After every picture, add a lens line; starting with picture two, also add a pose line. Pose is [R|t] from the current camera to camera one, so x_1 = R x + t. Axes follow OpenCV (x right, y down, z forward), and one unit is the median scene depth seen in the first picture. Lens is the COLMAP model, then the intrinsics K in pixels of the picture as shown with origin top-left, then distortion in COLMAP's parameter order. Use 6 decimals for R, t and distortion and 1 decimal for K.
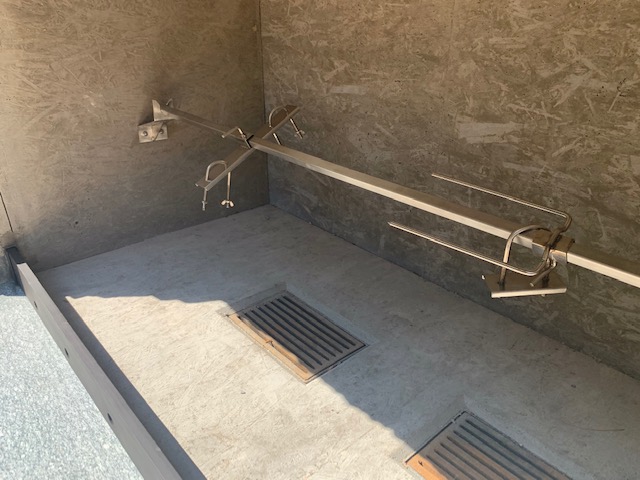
lens RADIAL K [[492.9, 0, 314.1], [0, 492.9, 230.1], [0, 0, 1]] dist [0.017906, -0.023197]
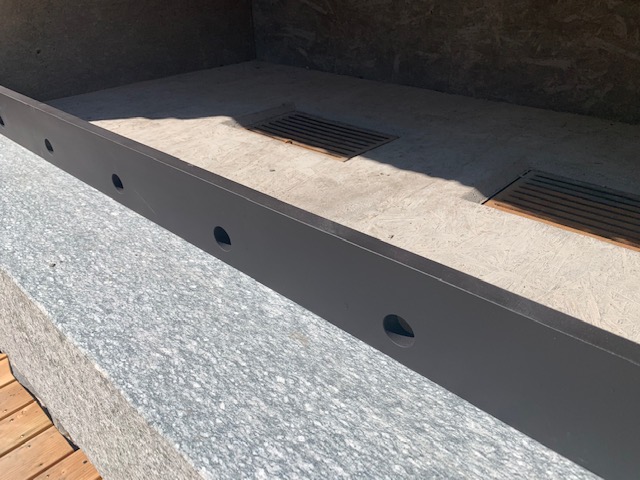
lens RADIAL K [[492.9, 0, 315.2], [0, 492.9, 234.0], [0, 0, 1]] dist [0.017906, -0.023197]
pose [[0.995096, -0.065056, 0.074515, -0.128121], [0.059070, 0.995051, 0.079900, 0.343809], [-0.079344, -0.075107, 0.994014, 0.139993]]
